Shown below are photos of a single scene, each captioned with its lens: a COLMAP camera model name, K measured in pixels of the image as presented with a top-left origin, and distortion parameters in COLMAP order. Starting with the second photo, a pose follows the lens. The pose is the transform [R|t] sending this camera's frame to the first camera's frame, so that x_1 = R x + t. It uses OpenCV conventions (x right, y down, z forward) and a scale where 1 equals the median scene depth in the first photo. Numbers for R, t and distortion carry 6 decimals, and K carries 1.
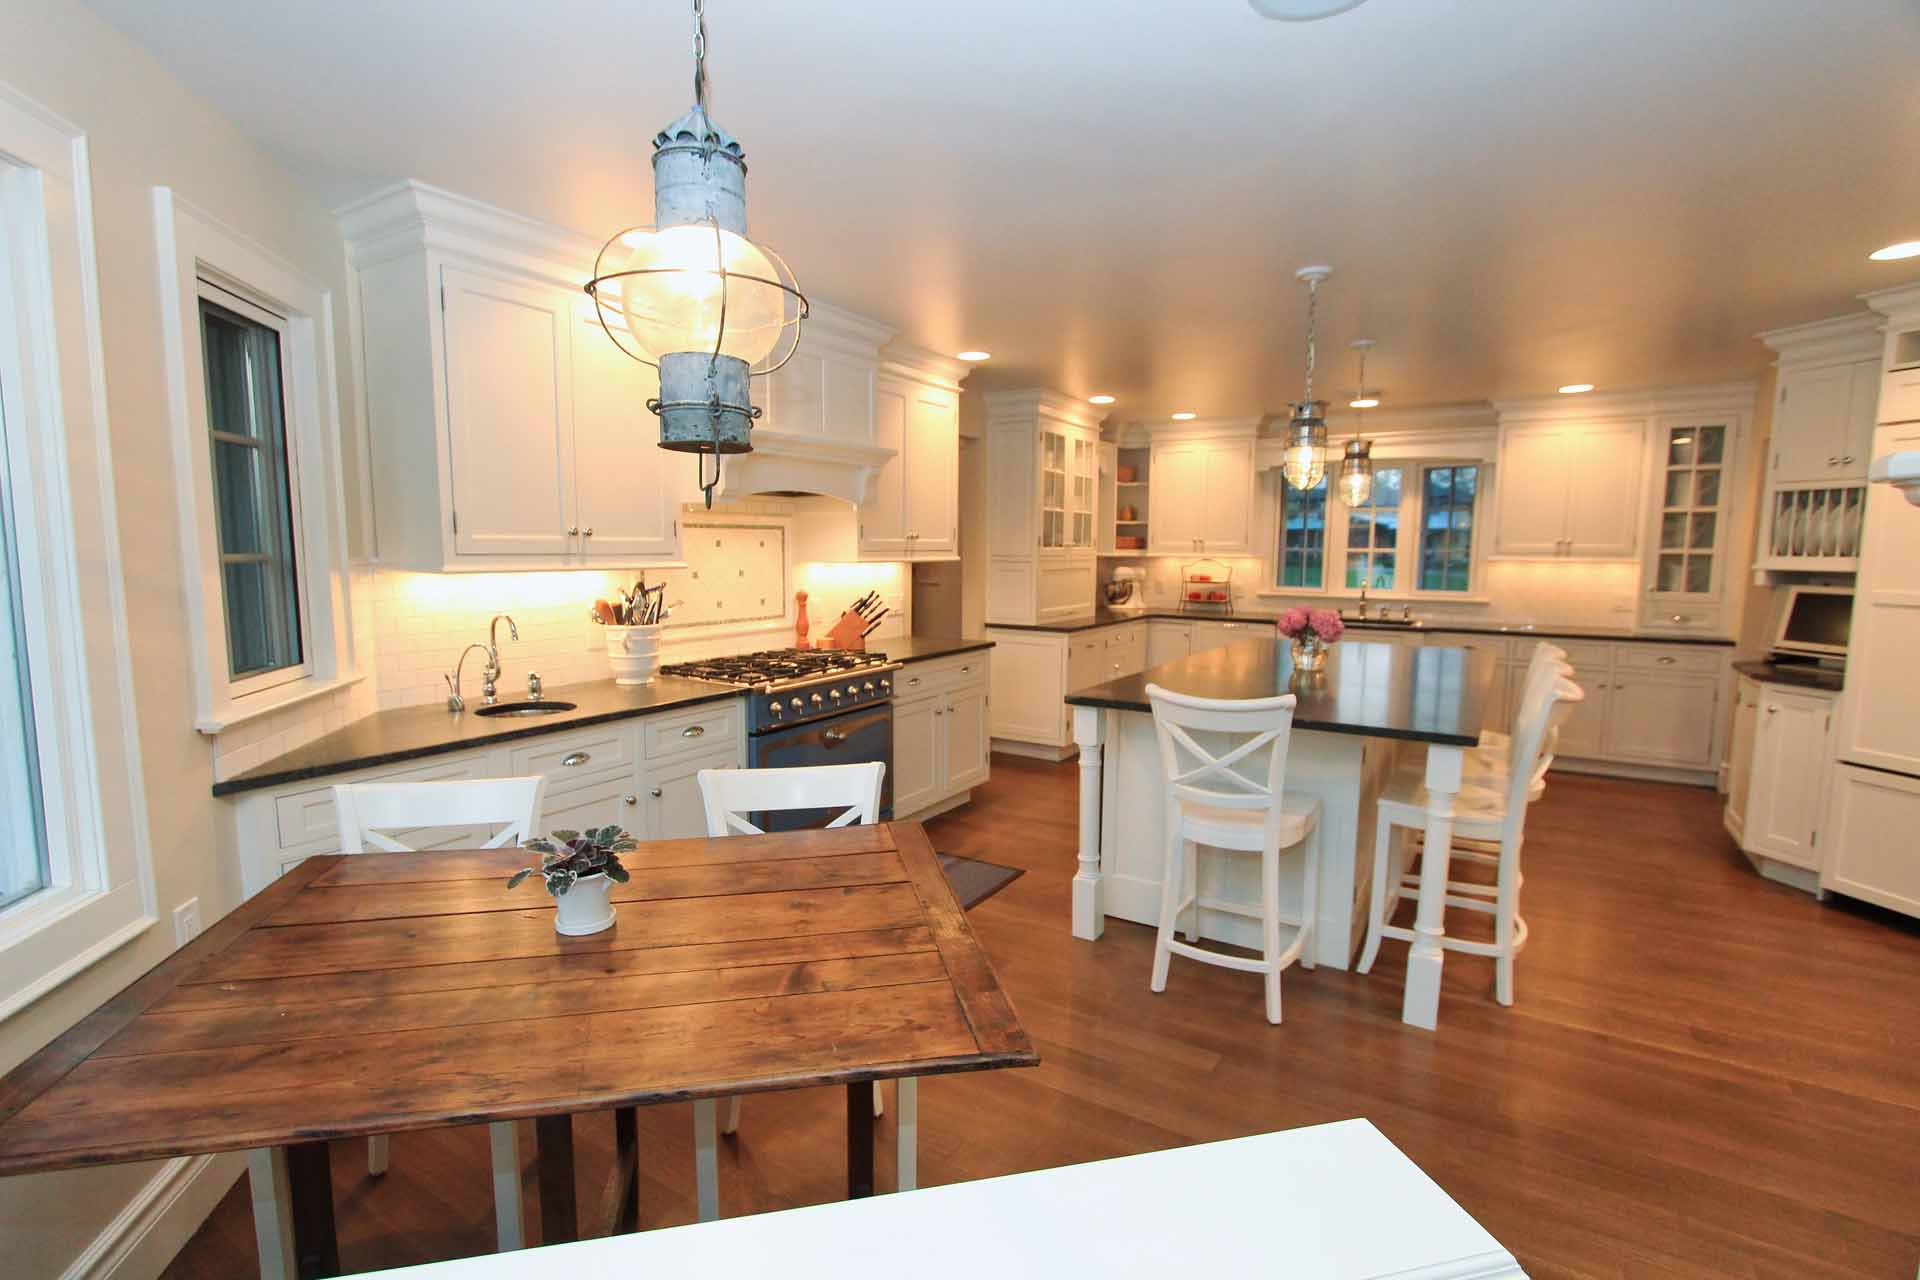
lens RADIAL K [[905.9, 0, 960.0], [0, 905.9, 640.0], [0, 0, 1]] dist [-0.014236, 0.000413]
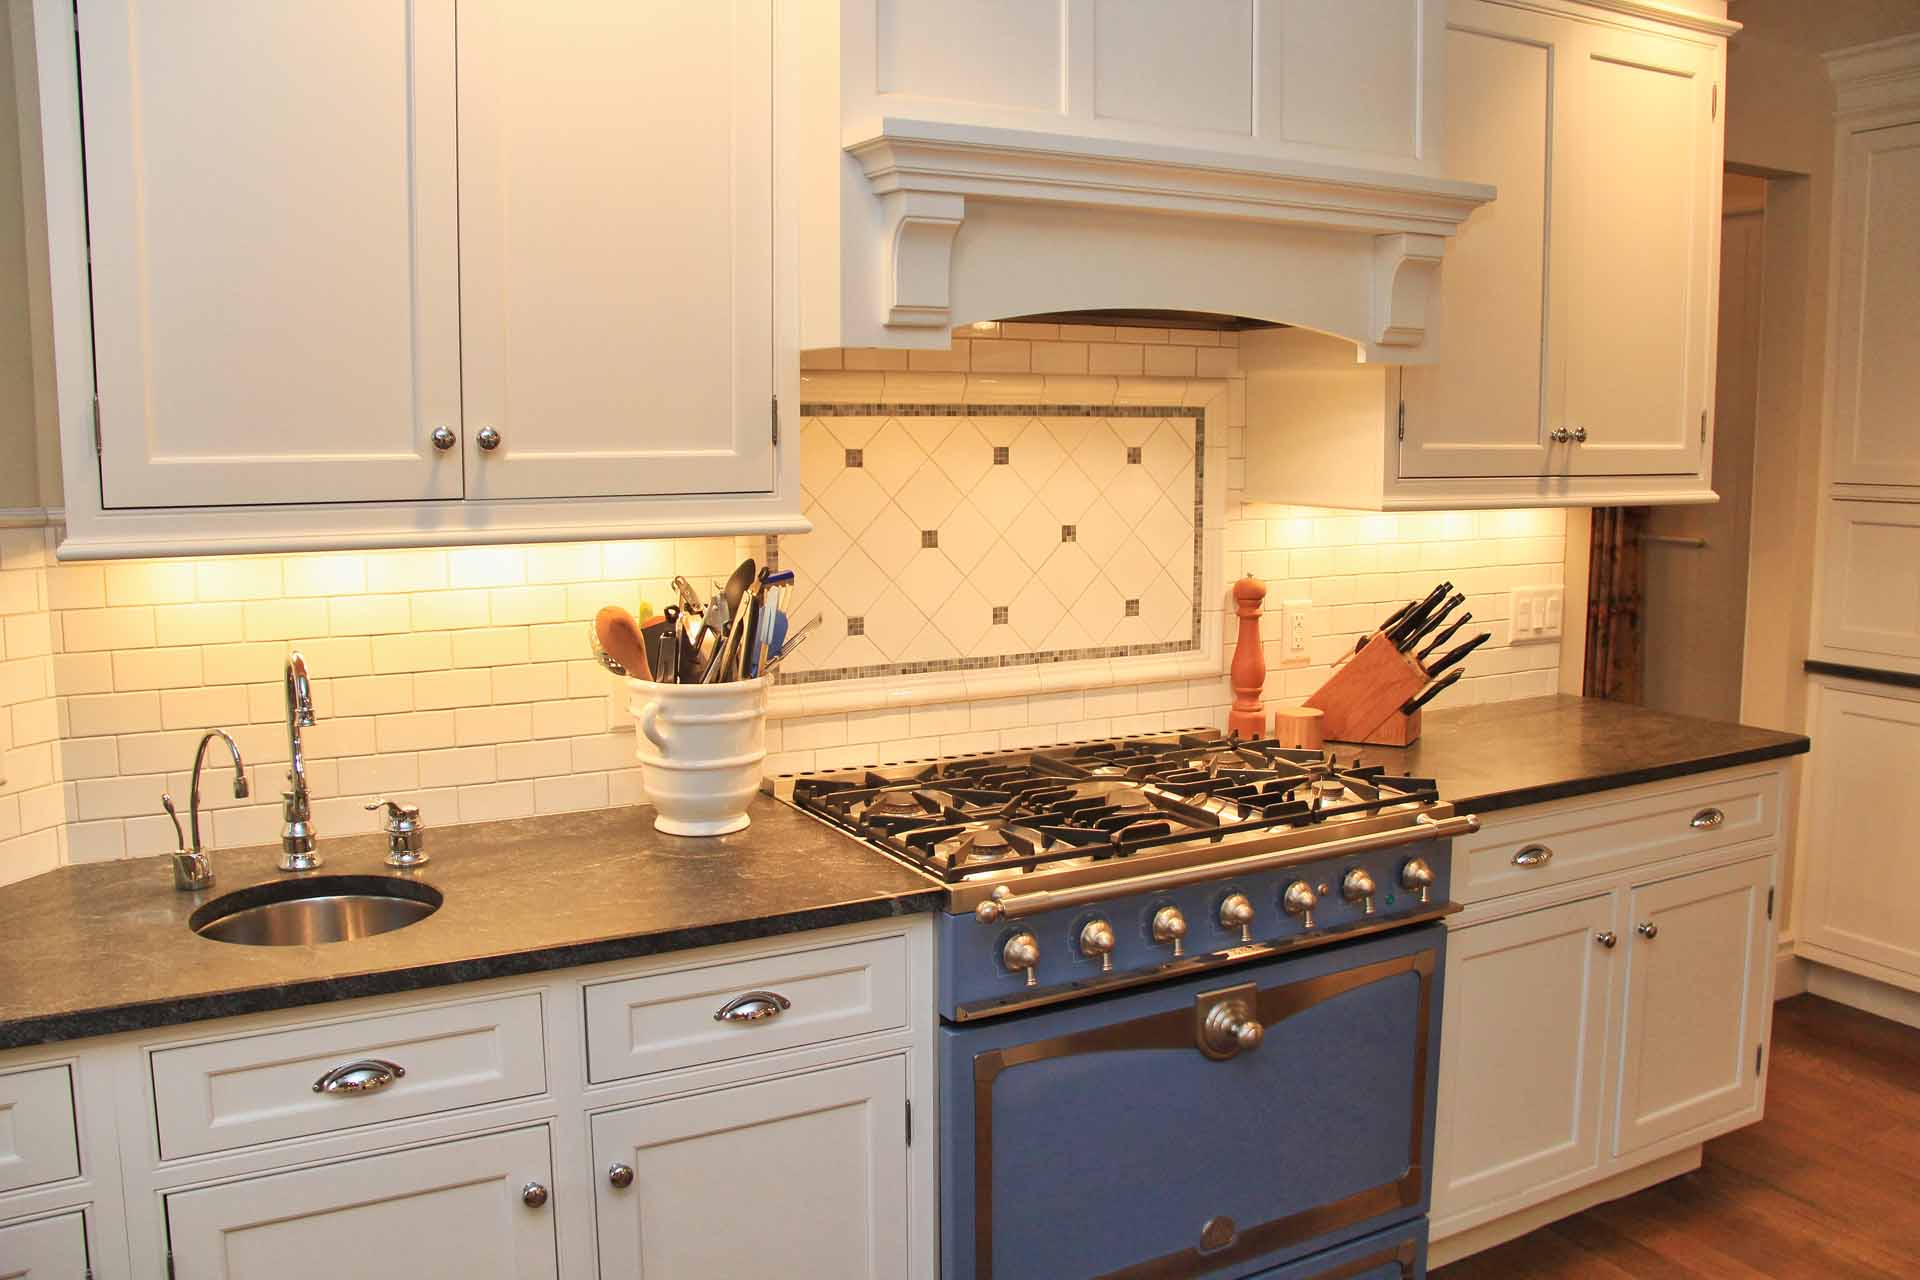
lens RADIAL K [[1595.3, 0, 960.0], [0, 1595.3, 640.0], [0, 0, 1]] dist [-0.194485, 0.139232]
pose [[0.867893, 0.056037, -0.493581, 0.043706], [-0.044765, 0.998397, 0.034637, -0.043157], [0.494730, -0.007967, 0.869010, 0.343392]]
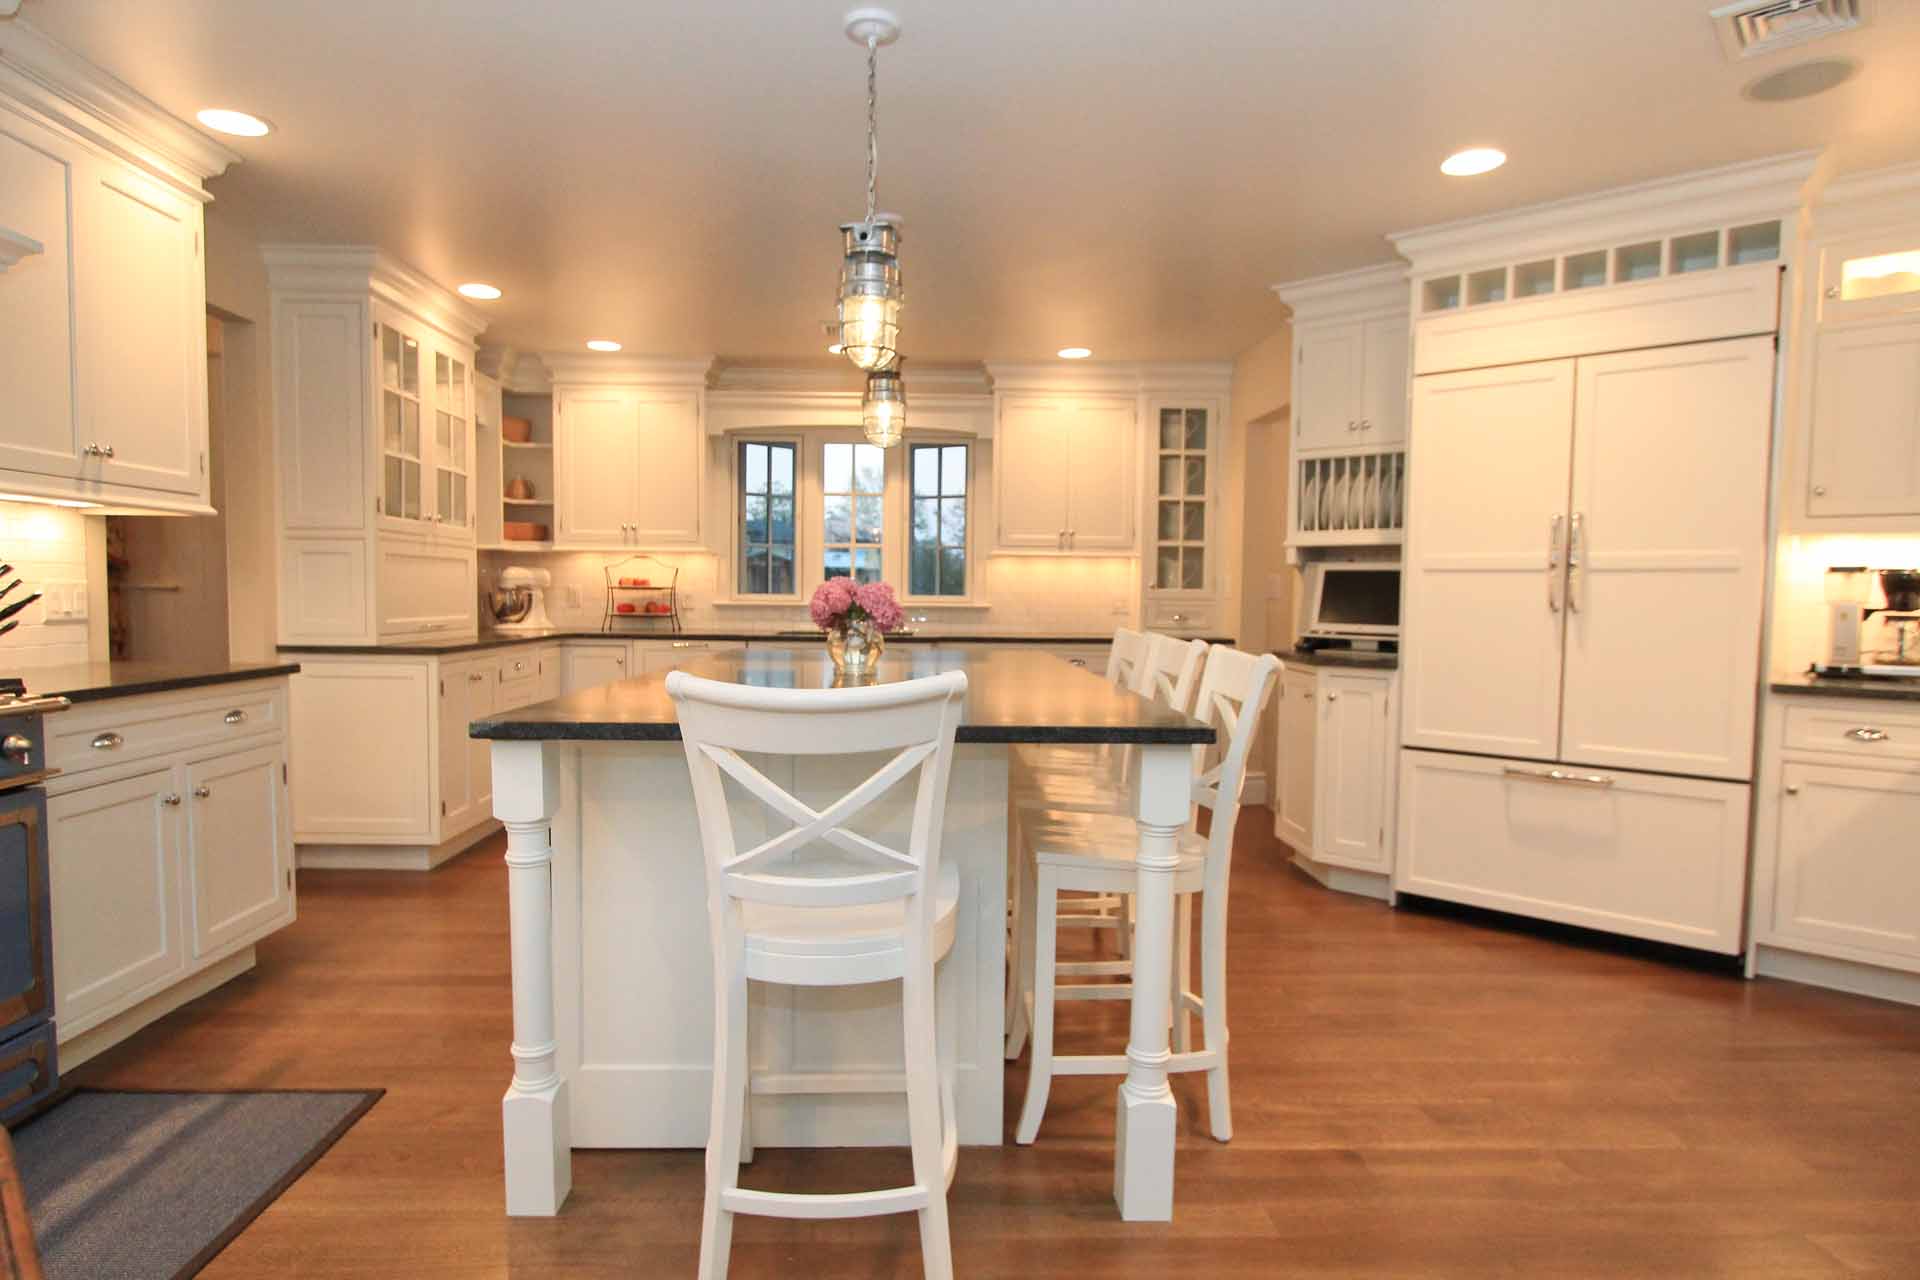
lens RADIAL K [[1076.8, 0, 951.3], [0, 1076.8, 660.2], [0, 0, 1]] dist [-0.006783, 0.000227]
pose [[0.832647, -0.030630, 0.552957, 0.008636], [0.051894, 0.998391, -0.022838, 0.035870], [-0.551368, 0.047711, 0.832897, 0.250871]]
